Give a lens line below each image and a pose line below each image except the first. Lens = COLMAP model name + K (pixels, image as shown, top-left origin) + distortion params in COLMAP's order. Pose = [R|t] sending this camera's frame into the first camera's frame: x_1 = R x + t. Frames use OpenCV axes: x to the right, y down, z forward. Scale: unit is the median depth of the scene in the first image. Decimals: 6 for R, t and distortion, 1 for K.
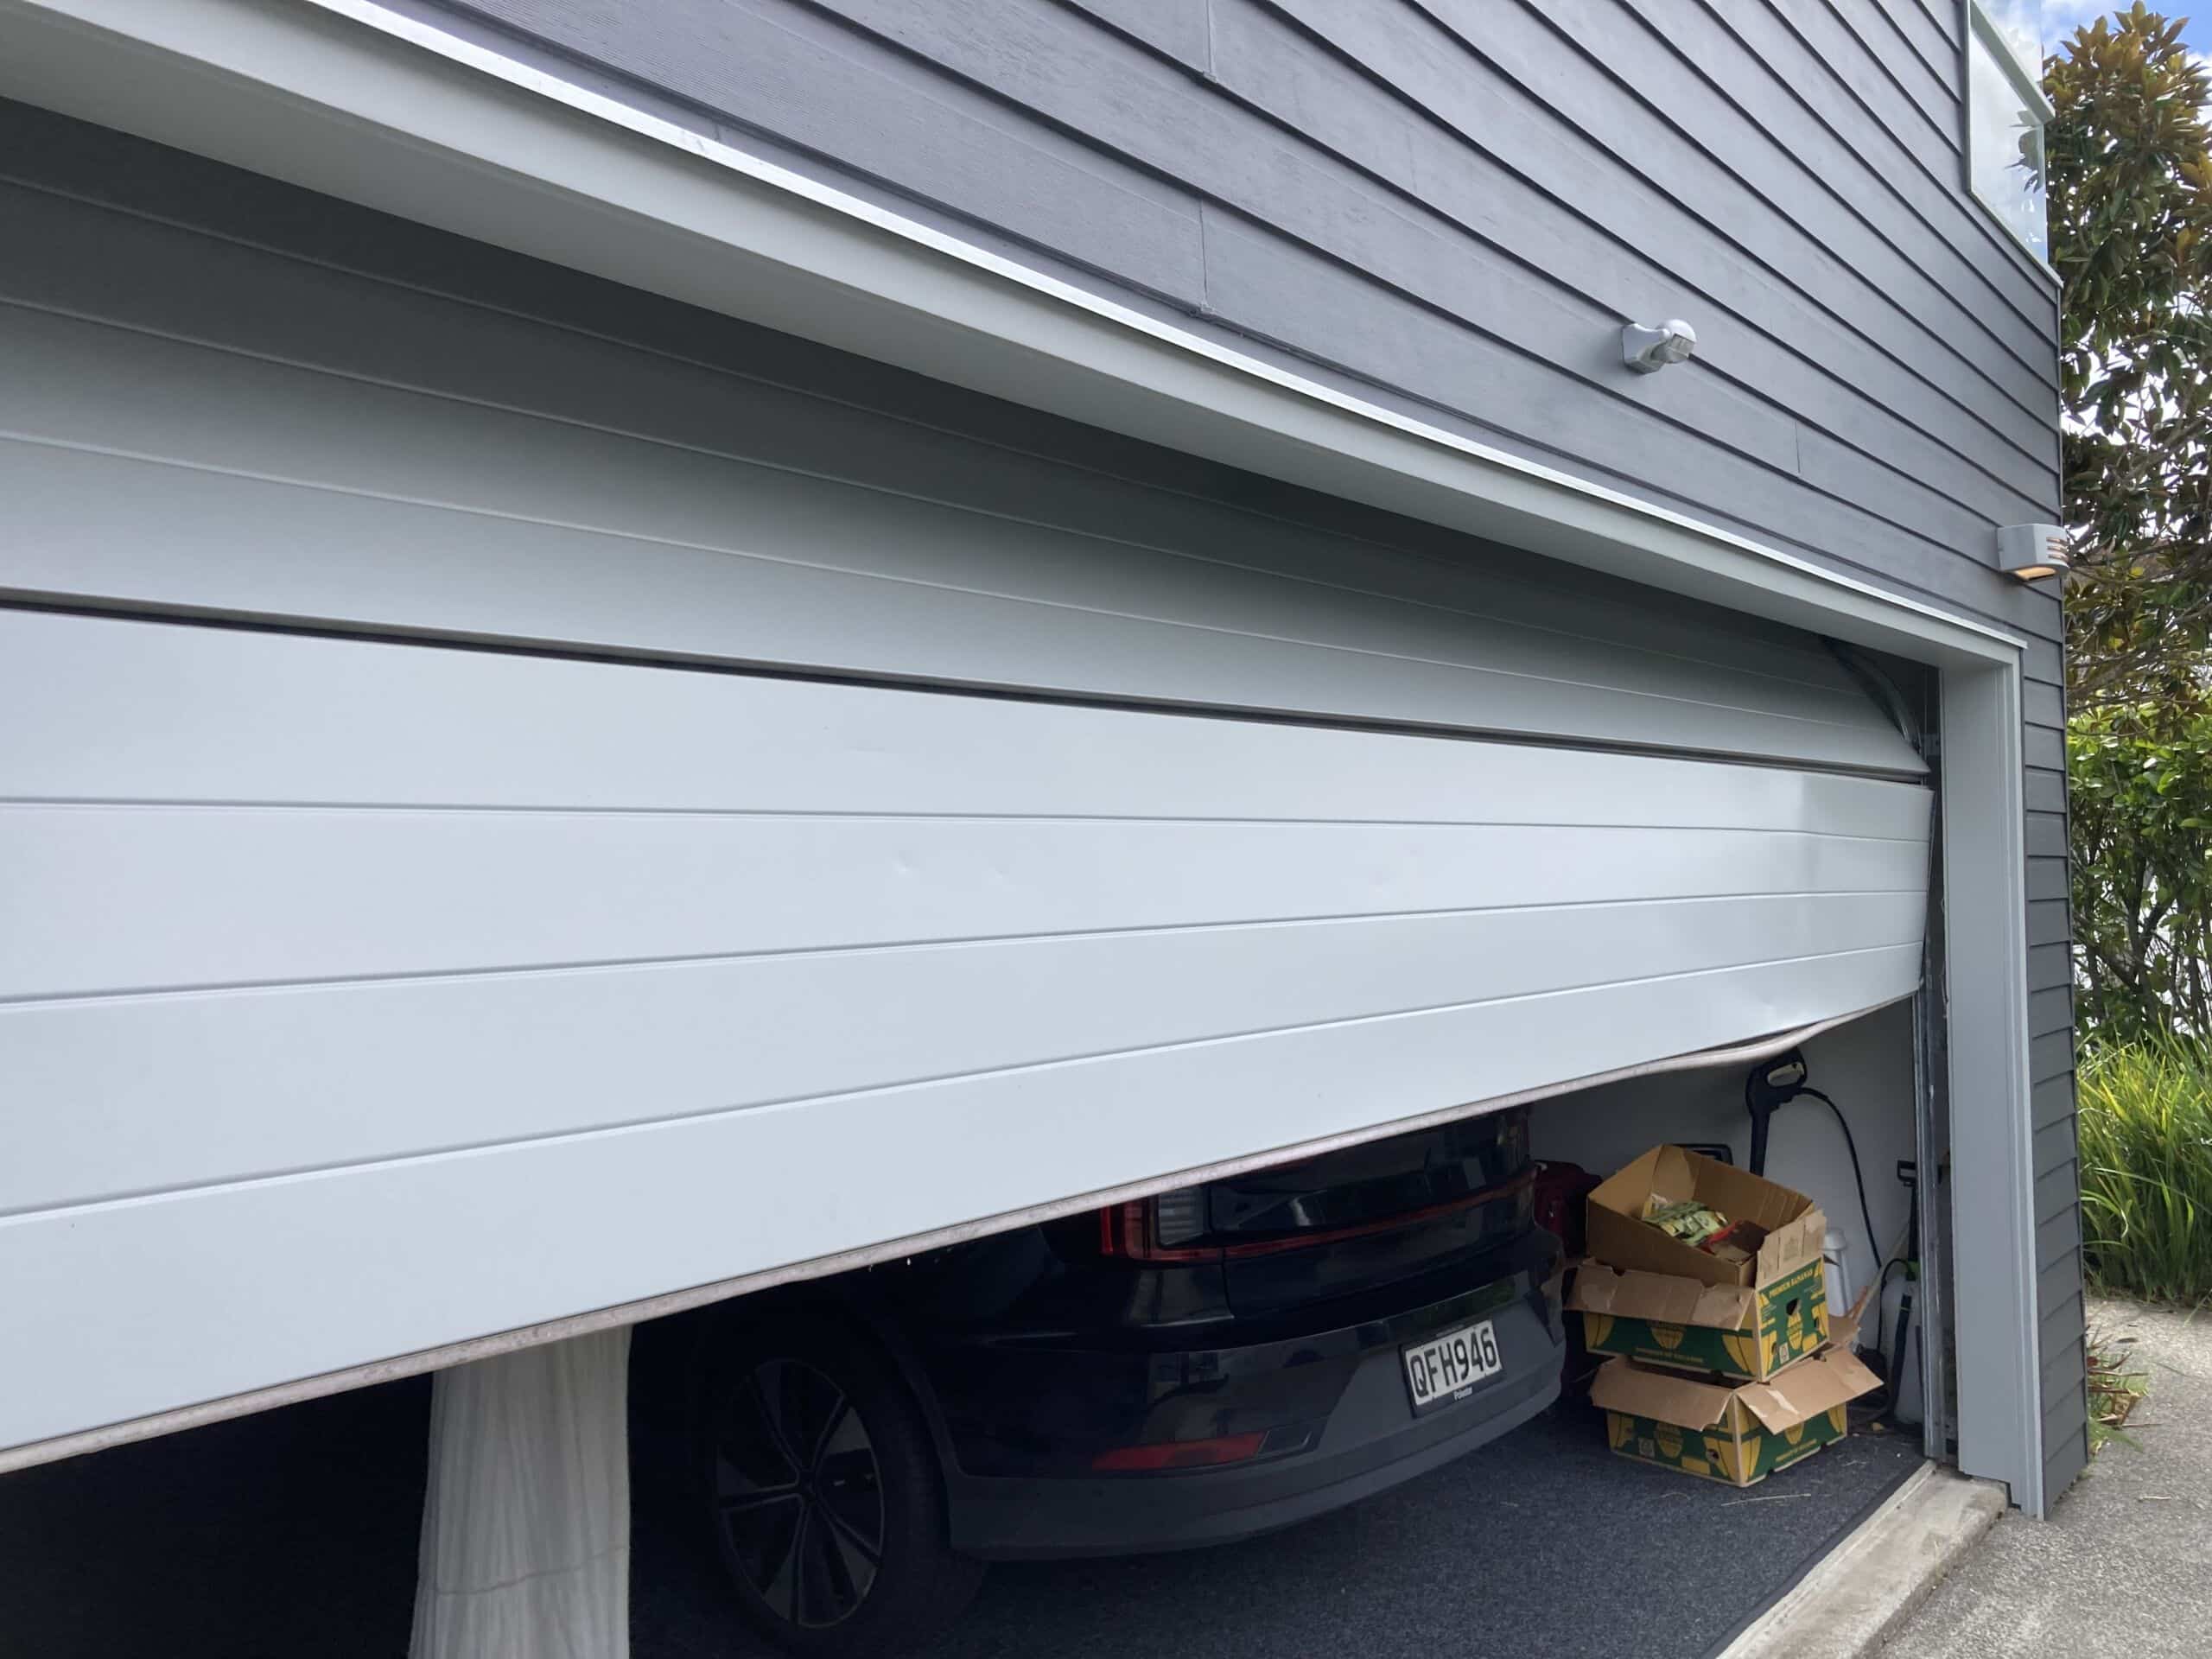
lens RADIAL K [[1781.6, 0, 1114.9], [0, 1781.6, 831.3], [0, 0, 1]] dist [0.046189, -0.015574]
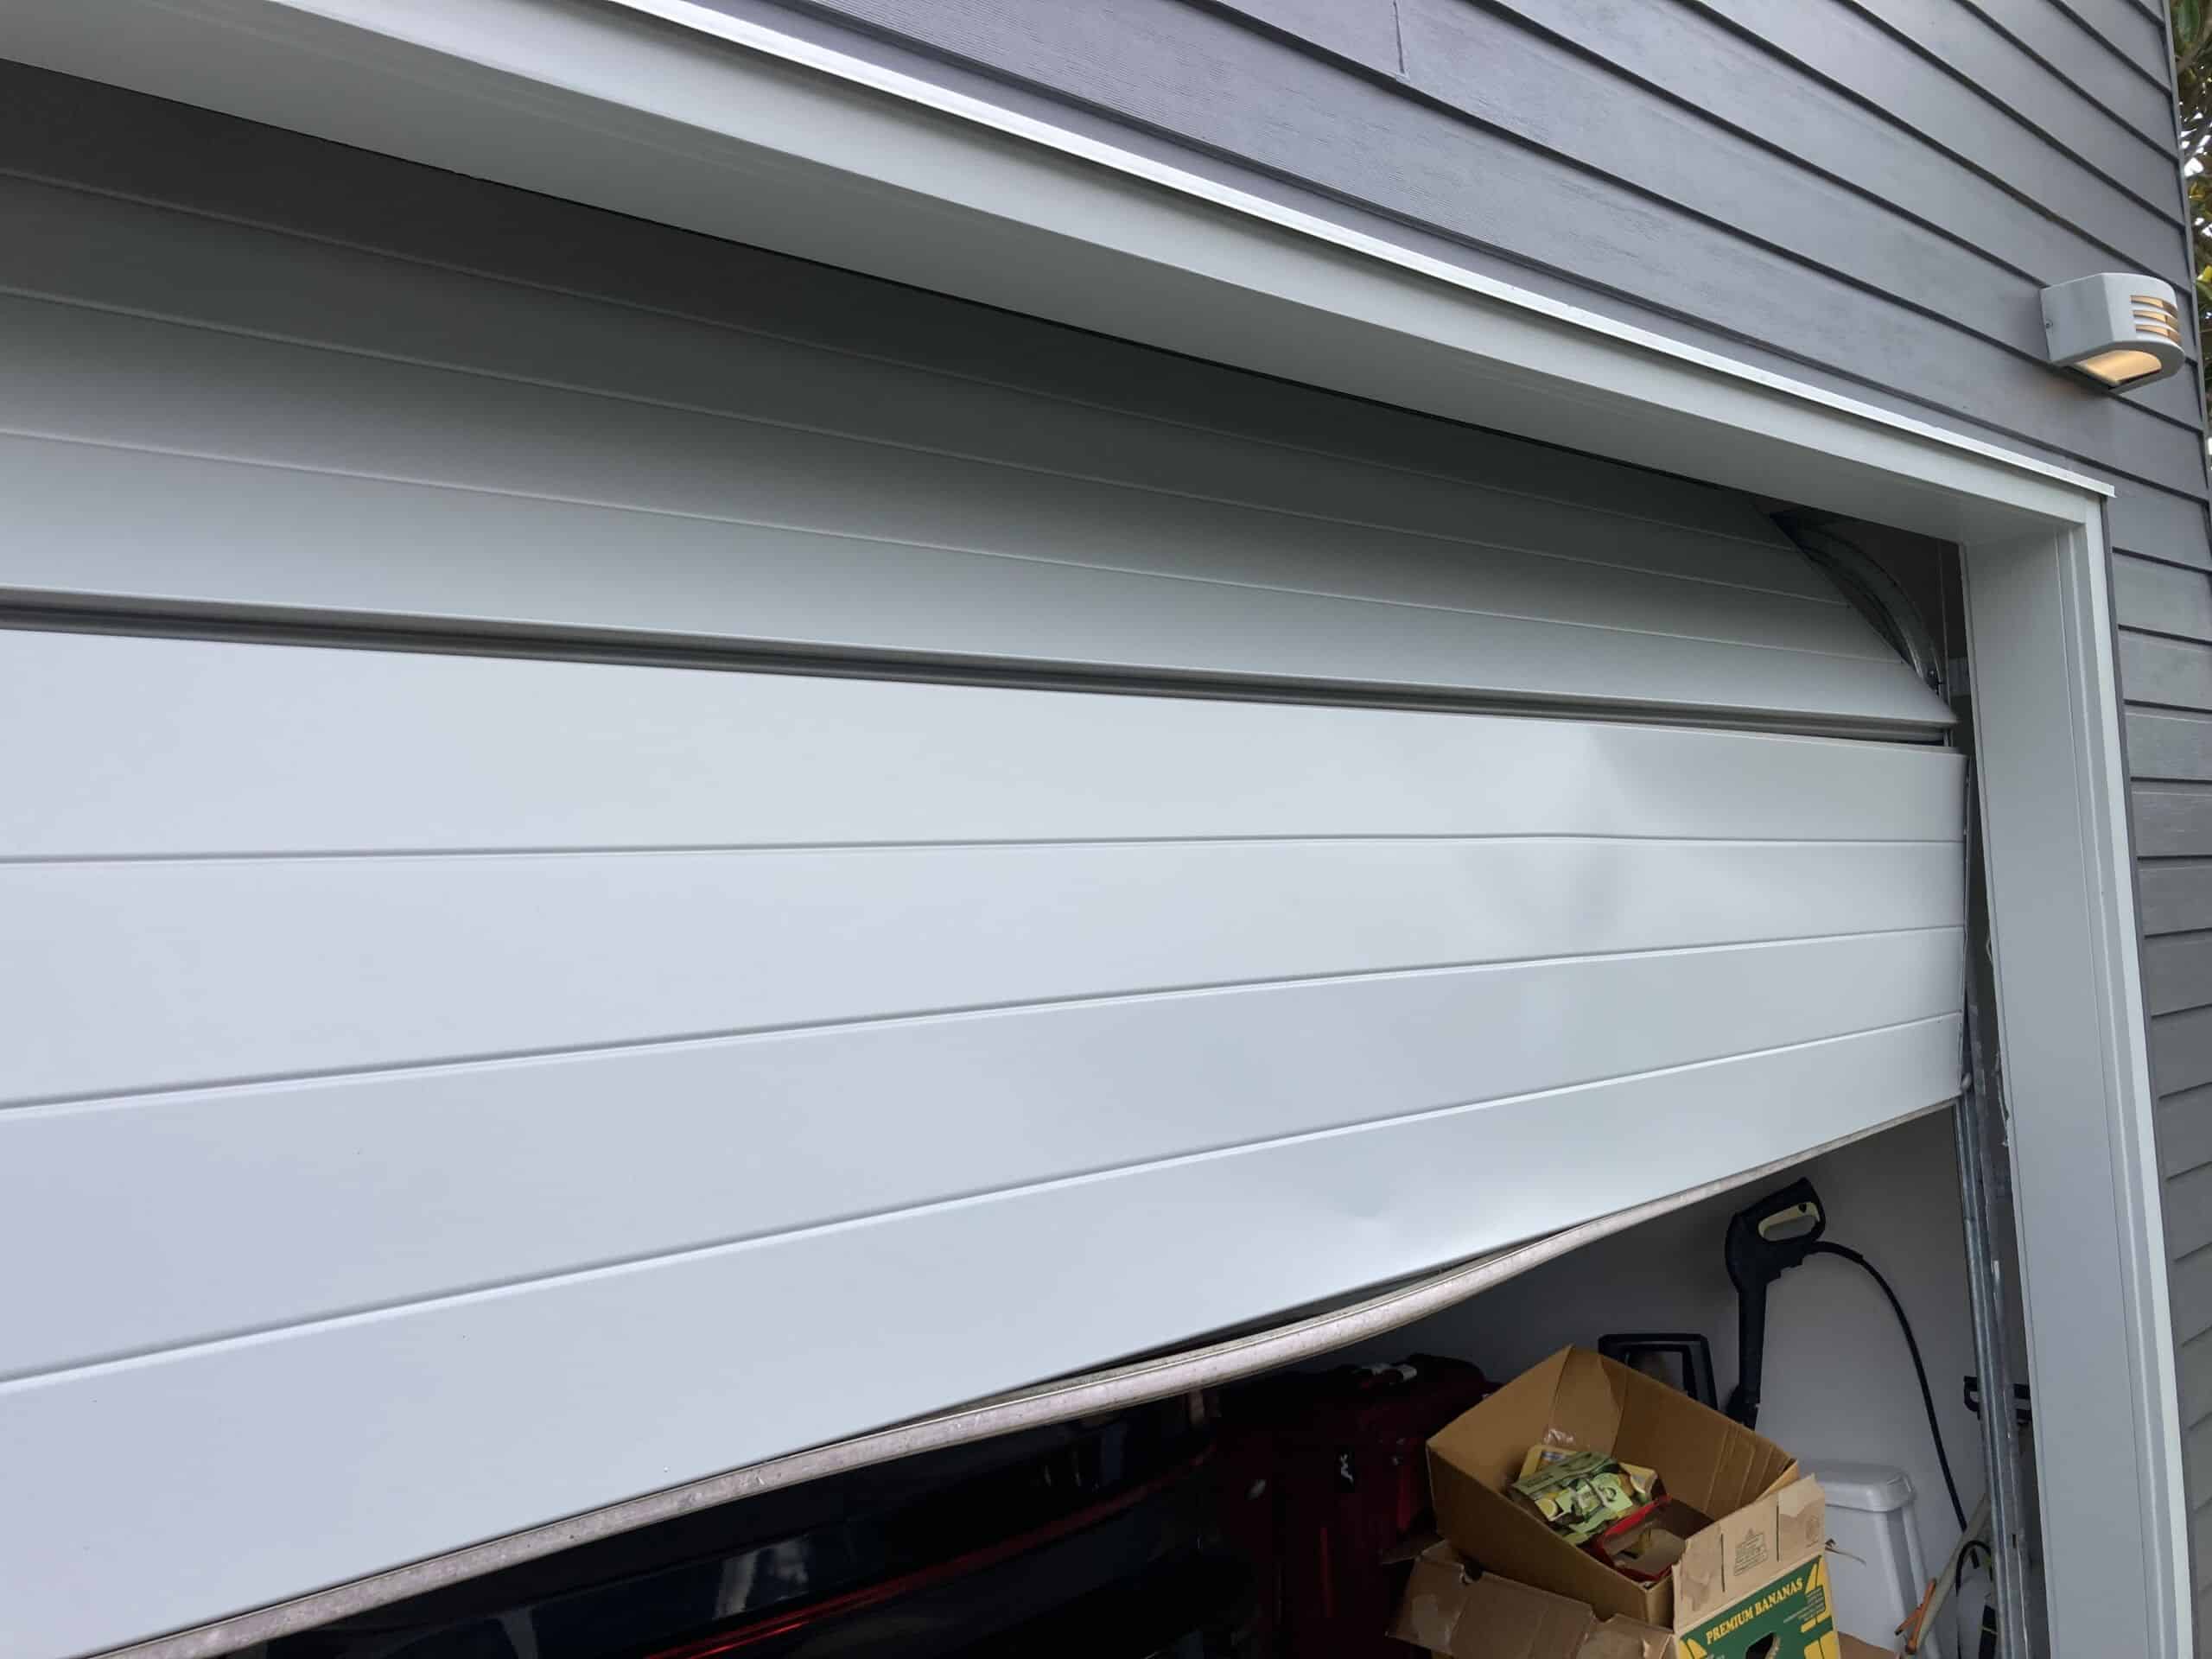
lens RADIAL K [[1781.6, 0, 1095.1], [0, 1781.6, 827.2], [0, 0, 1]] dist [0.046189, -0.015574]
pose [[0.988677, -0.049728, -0.141578, 0.257425], [0.046001, 0.998506, -0.029475, 0.005467], [0.142833, 0.022629, 0.989488, 0.380311]]
